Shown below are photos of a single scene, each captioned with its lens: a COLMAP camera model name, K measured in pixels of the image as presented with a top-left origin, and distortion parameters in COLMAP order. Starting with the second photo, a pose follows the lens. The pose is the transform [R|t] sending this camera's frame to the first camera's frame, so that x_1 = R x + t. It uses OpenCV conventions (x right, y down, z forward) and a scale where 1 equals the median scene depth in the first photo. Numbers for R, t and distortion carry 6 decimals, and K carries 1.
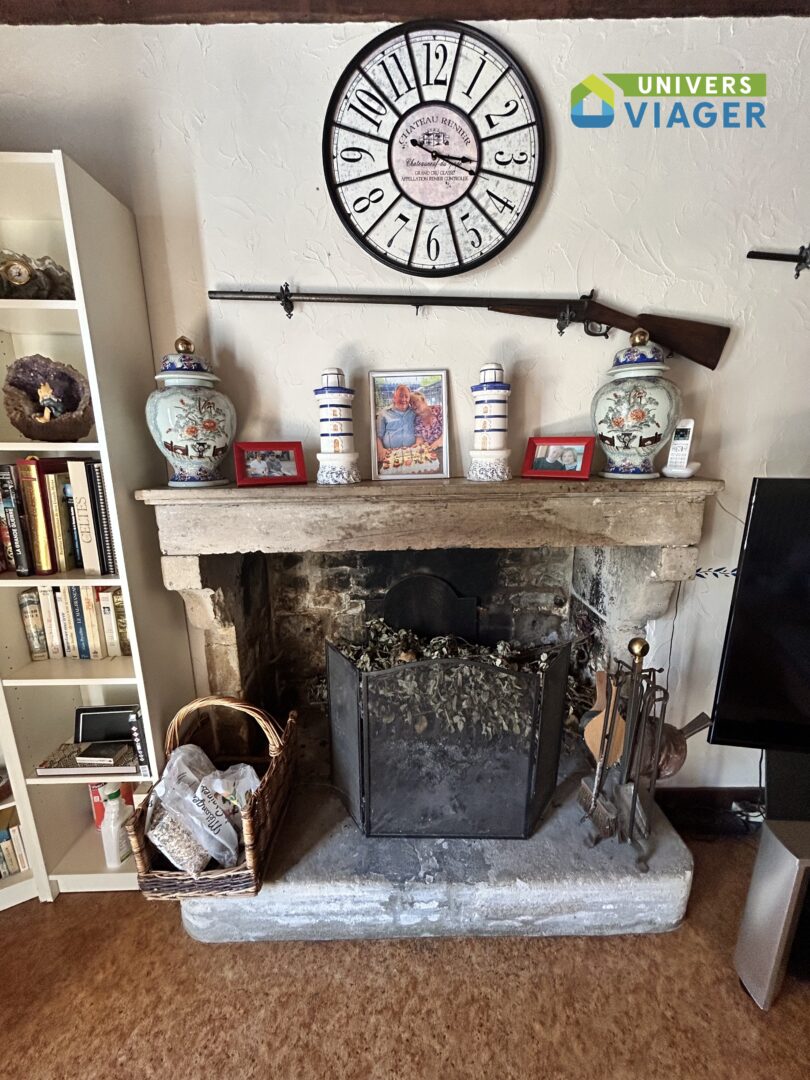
lens RADIAL K [[431.9, 0, 402.8], [0, 431.9, 540.3], [0, 0, 1]] dist [0.000466, 0.000411]
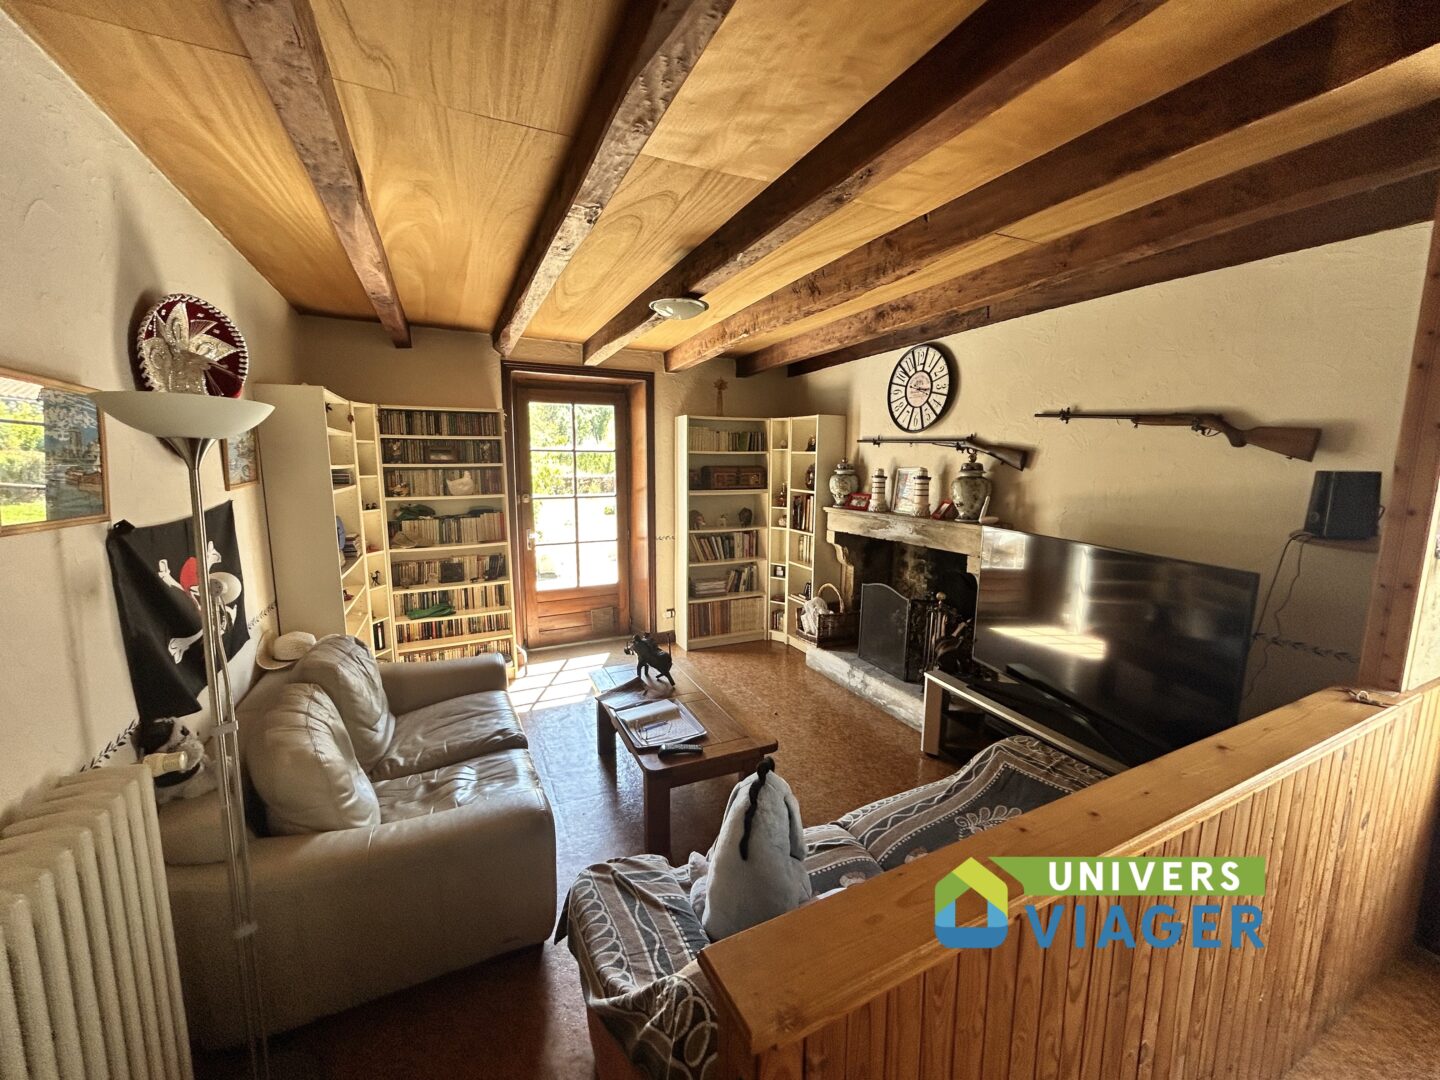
lens RADIAL K [[575.9, 0, 724.2], [0, 575.9, 538.6], [0, 0, 1]] dist [0.000466, 0.000411]
pose [[0.415843, 0.133320, -0.899611, 2.701933], [-0.212489, 0.976060, 0.046427, 0.062584], [0.884264, 0.171851, 0.434217, -1.311363]]
